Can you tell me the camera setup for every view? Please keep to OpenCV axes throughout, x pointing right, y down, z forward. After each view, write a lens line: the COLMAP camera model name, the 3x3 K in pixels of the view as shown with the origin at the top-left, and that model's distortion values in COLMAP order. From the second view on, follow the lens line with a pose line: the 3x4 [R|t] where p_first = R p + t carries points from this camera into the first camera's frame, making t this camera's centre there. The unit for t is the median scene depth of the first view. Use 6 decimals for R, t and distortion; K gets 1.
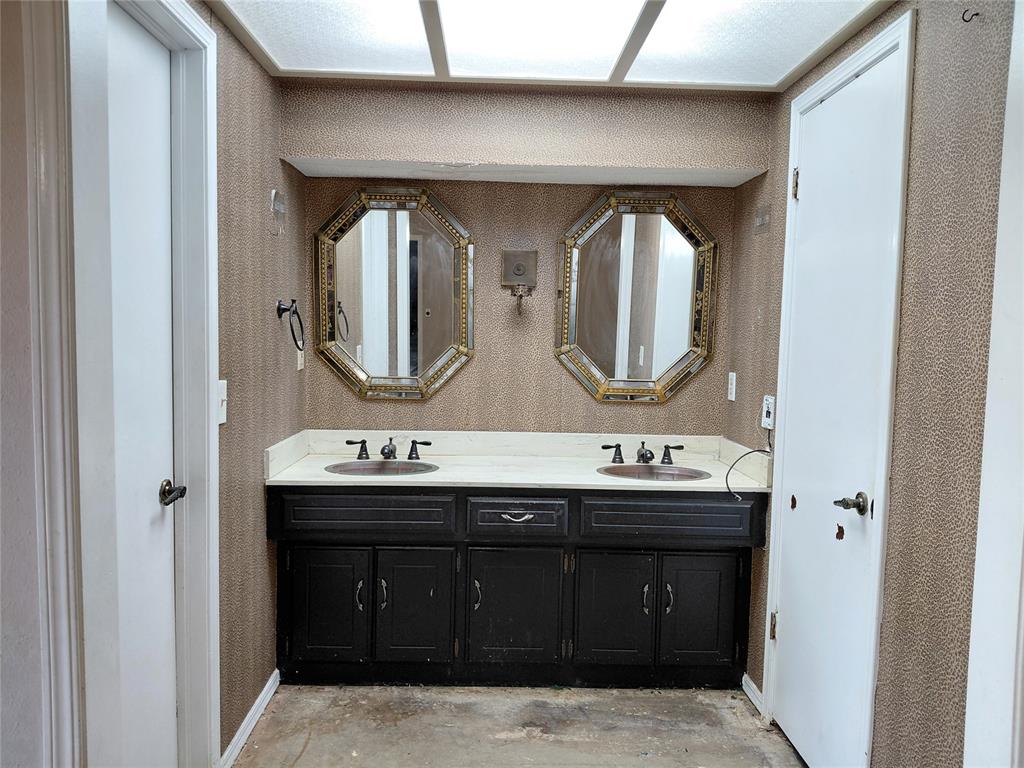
lens RADIAL K [[723.3, 0, 512.0], [0, 723.3, 384.0], [0, 0, 1]] dist [-0.004096, -0.000422]
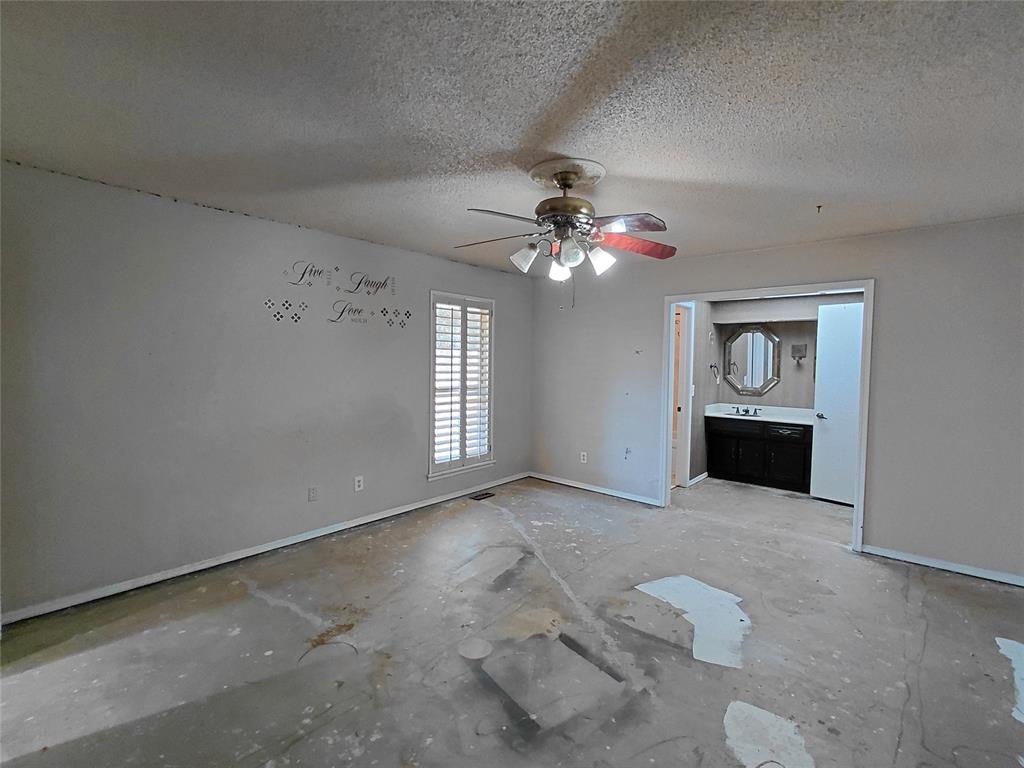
lens RADIAL K [[476.9, 0, 512.0], [0, 476.9, 384.0], [0, 0, 1]] dist [0.000900, 0.000045]
pose [[0.724575, 0.021709, -0.688854, 0.522833], [-0.044364, 0.998900, -0.015185, 0.056370], [0.687766, 0.041563, 0.724741, -1.217772]]
